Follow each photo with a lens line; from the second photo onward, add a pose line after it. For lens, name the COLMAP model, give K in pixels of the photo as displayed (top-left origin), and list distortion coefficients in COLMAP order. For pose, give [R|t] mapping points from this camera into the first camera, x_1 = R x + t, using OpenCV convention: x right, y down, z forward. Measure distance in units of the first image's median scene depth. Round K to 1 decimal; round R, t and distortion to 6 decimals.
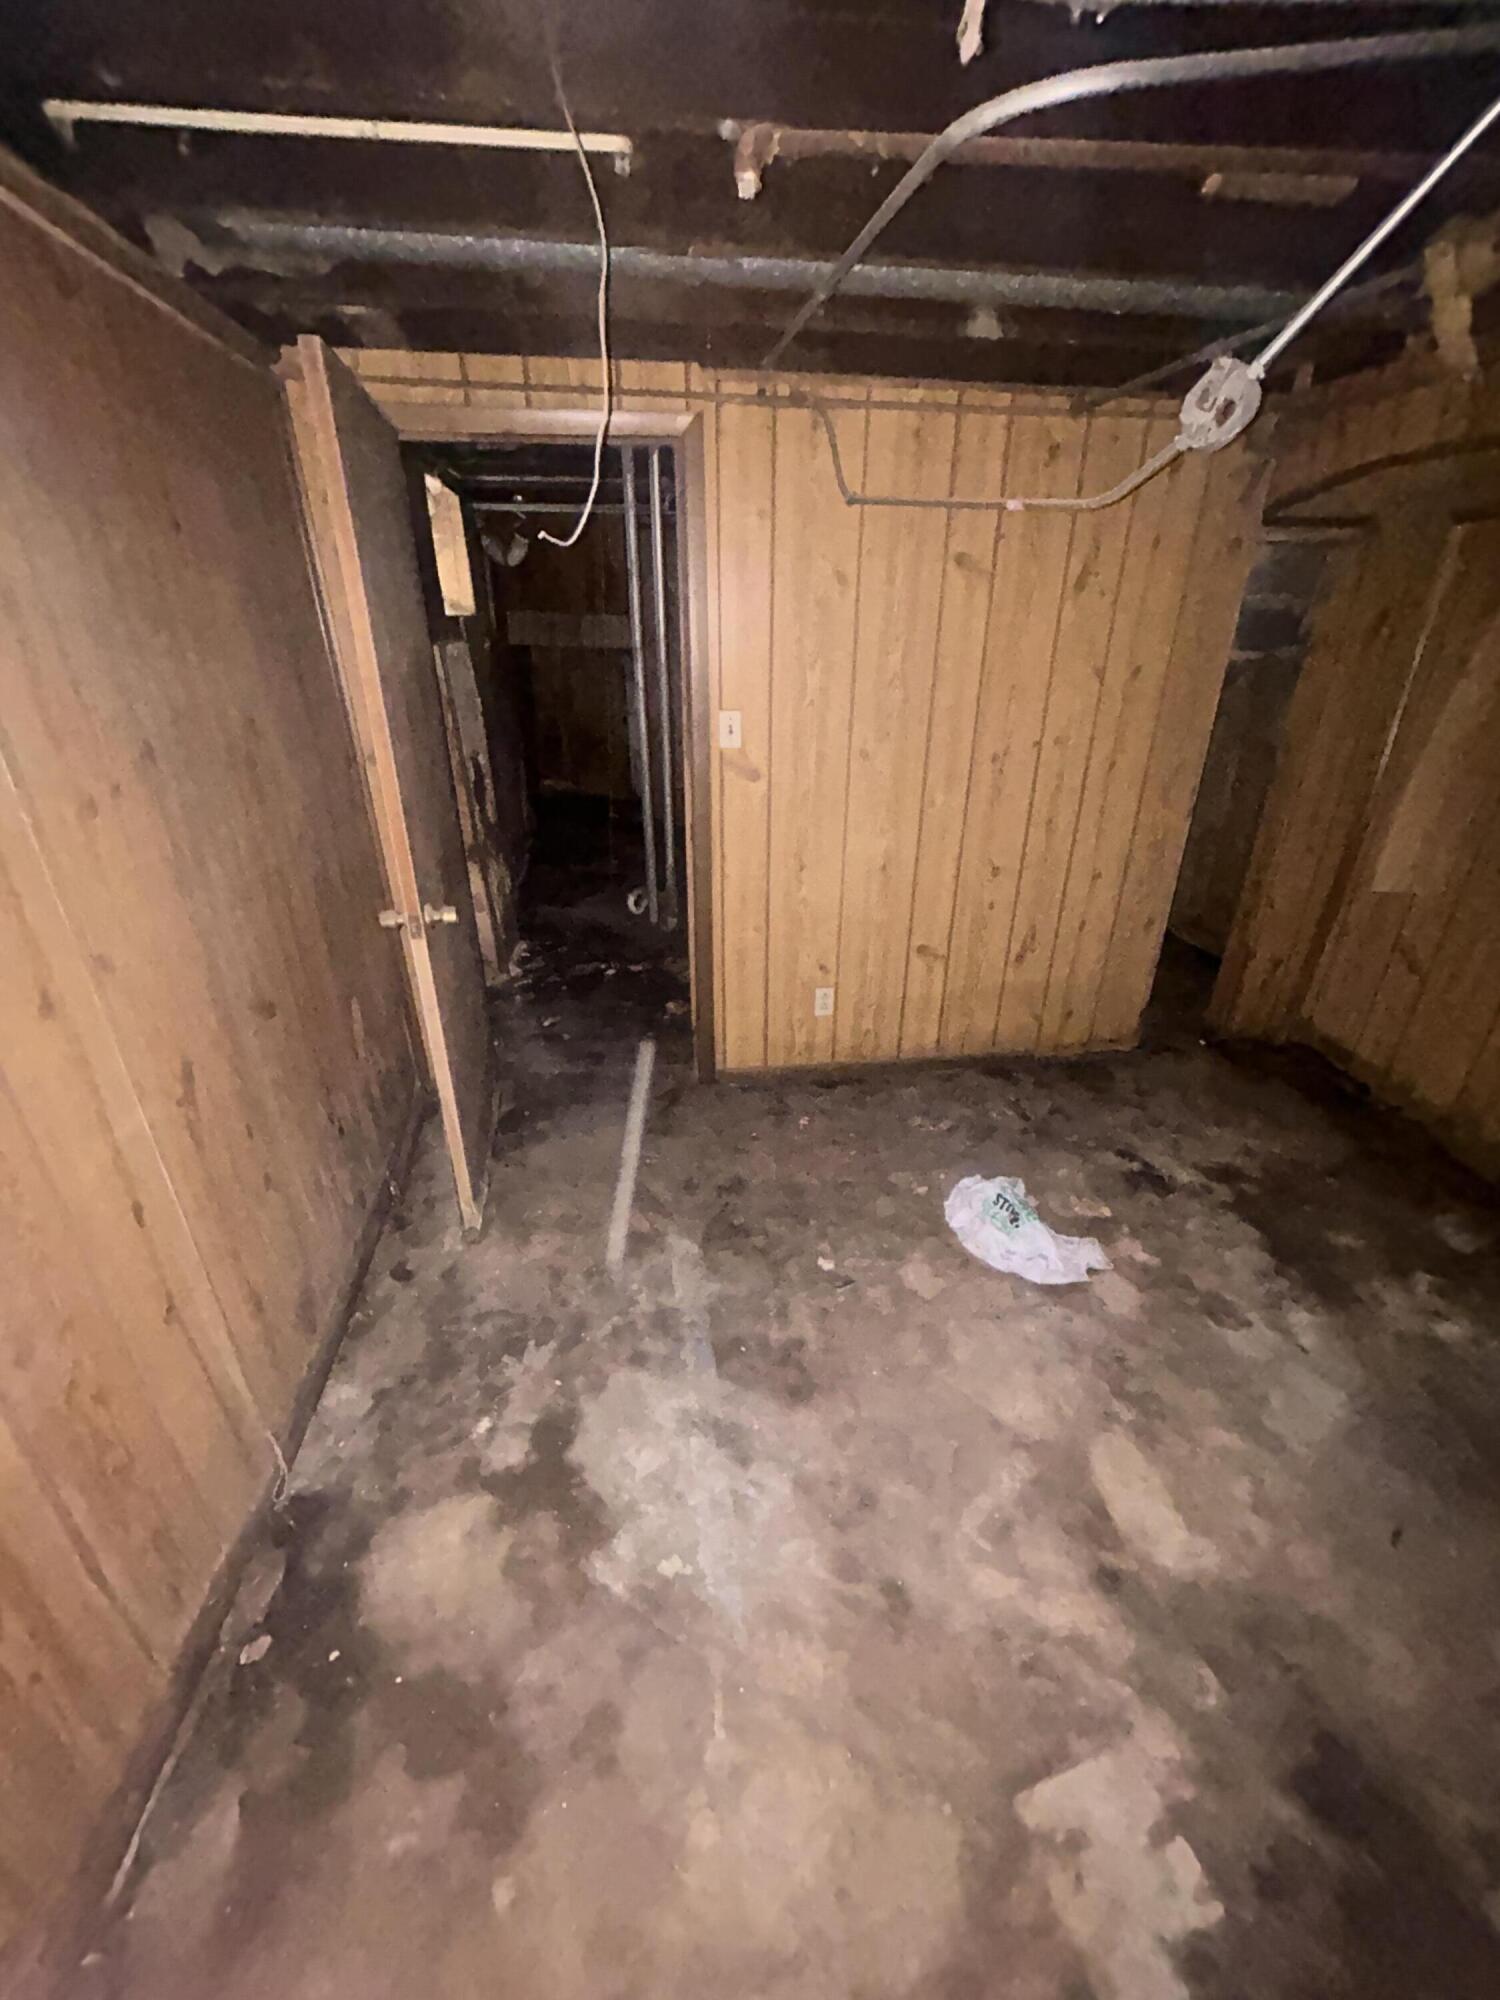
lens RADIAL K [[801.7, 0, 750.0], [0, 801.7, 995.8], [0, 0, 1]] dist [0.004018, 0.000032]
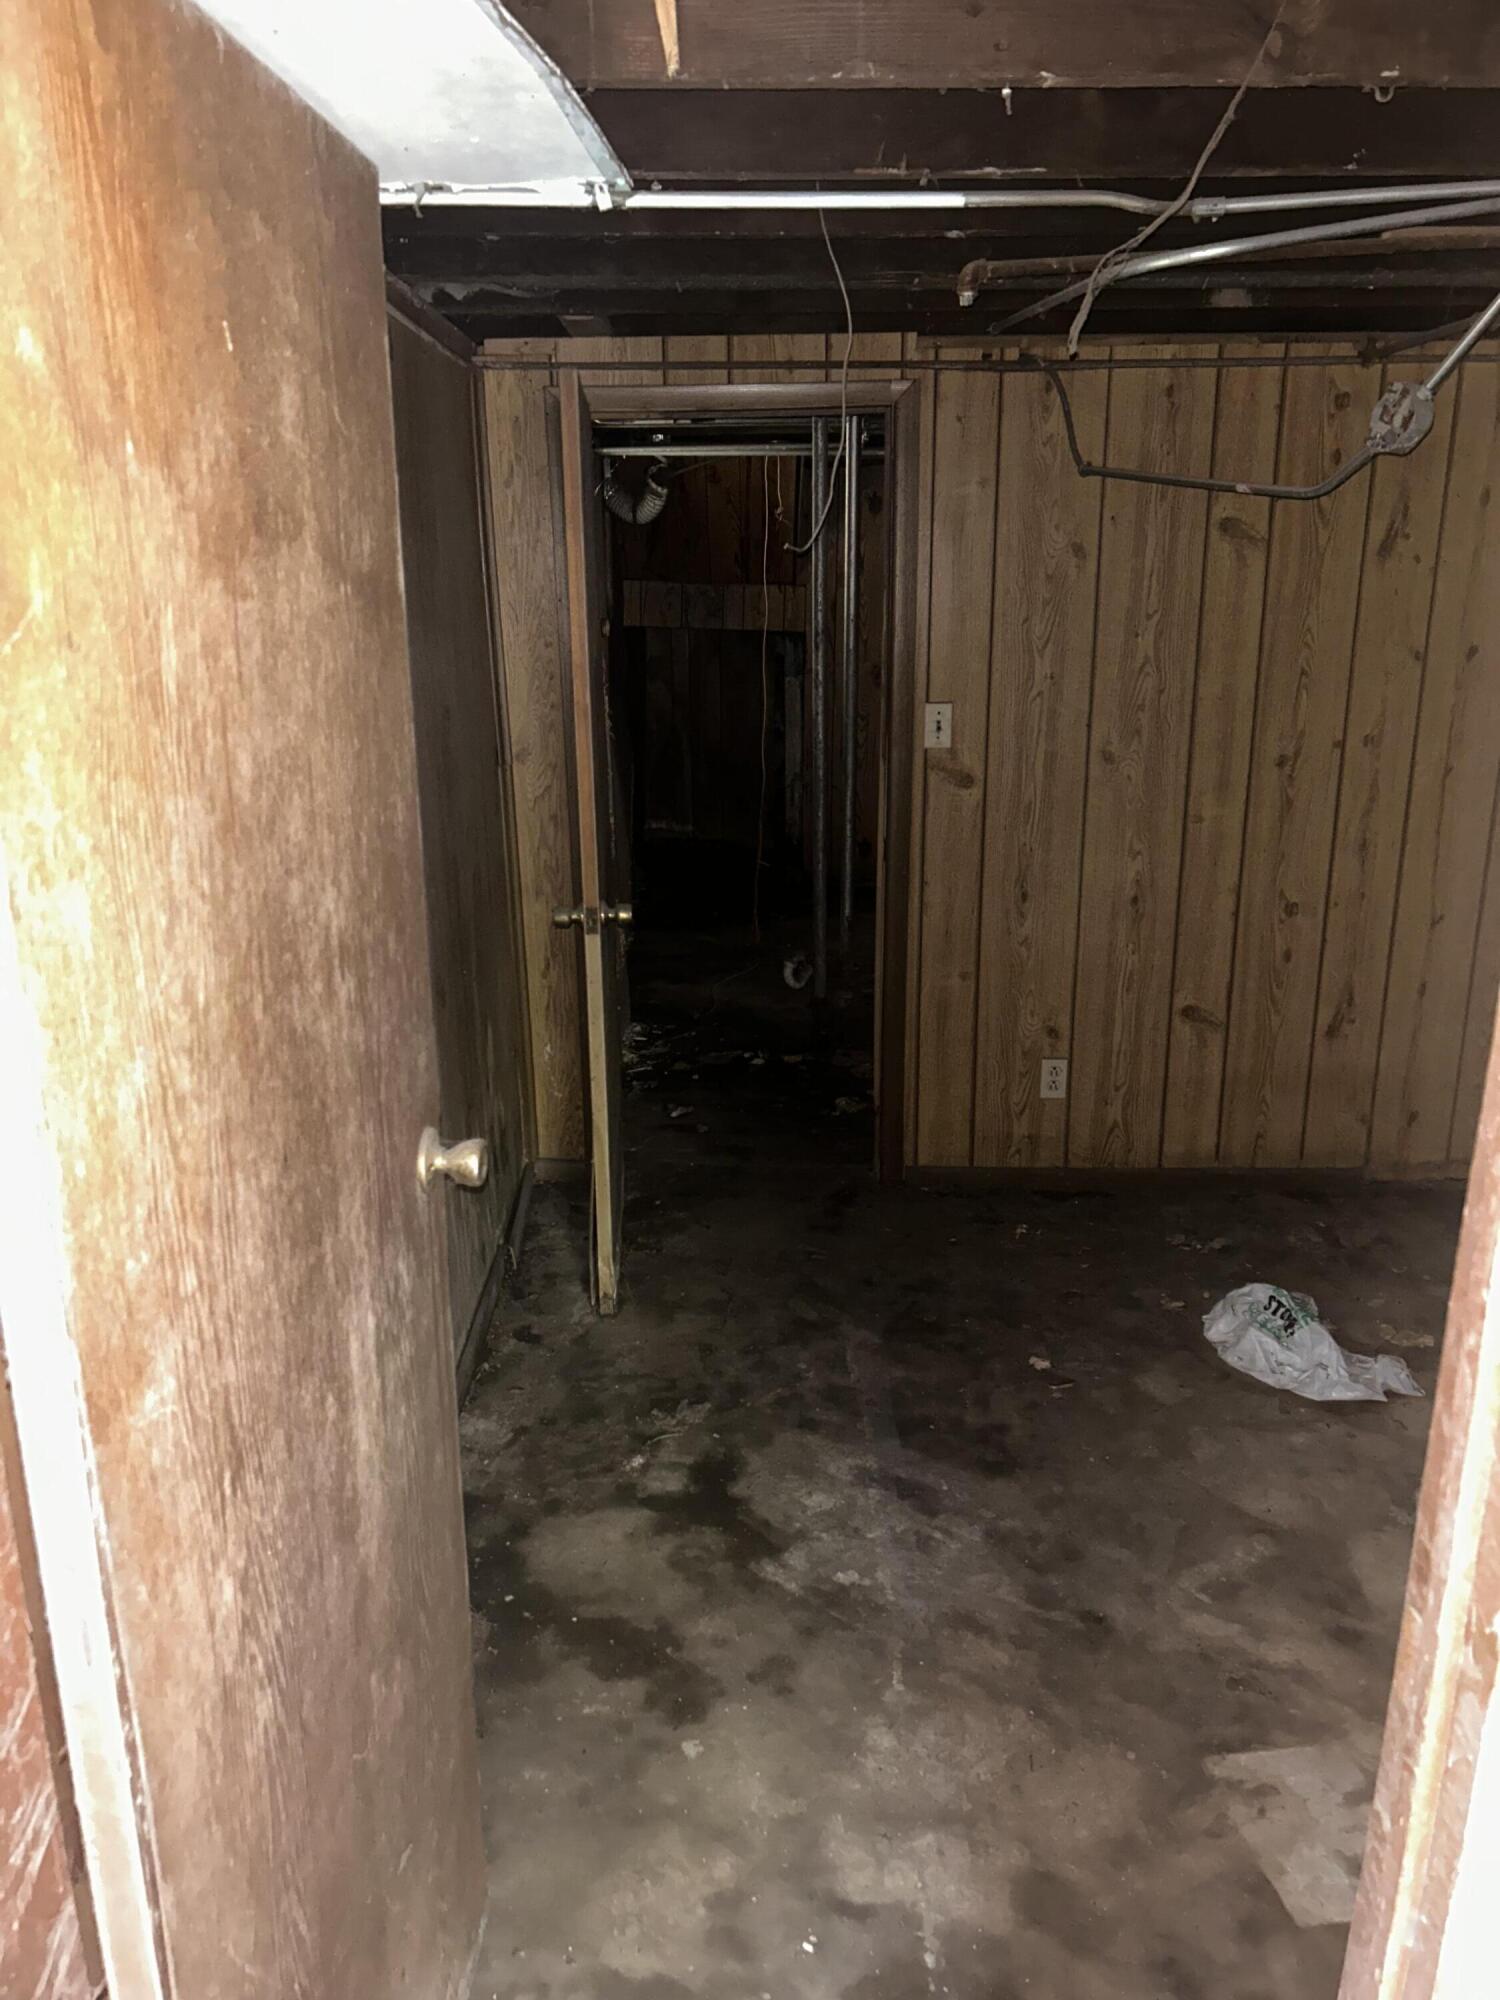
lens RADIAL K [[1496.3, 0, 743.9], [0, 1496.3, 1006.2], [0, 0, 1]] dist [0.046488, -0.011765]
pose [[0.988788, 0.027681, -0.146740, 0.013528], [-0.050845, 0.986361, -0.156548, 0.229699], [0.140405, 0.162253, 0.976709, -0.547091]]
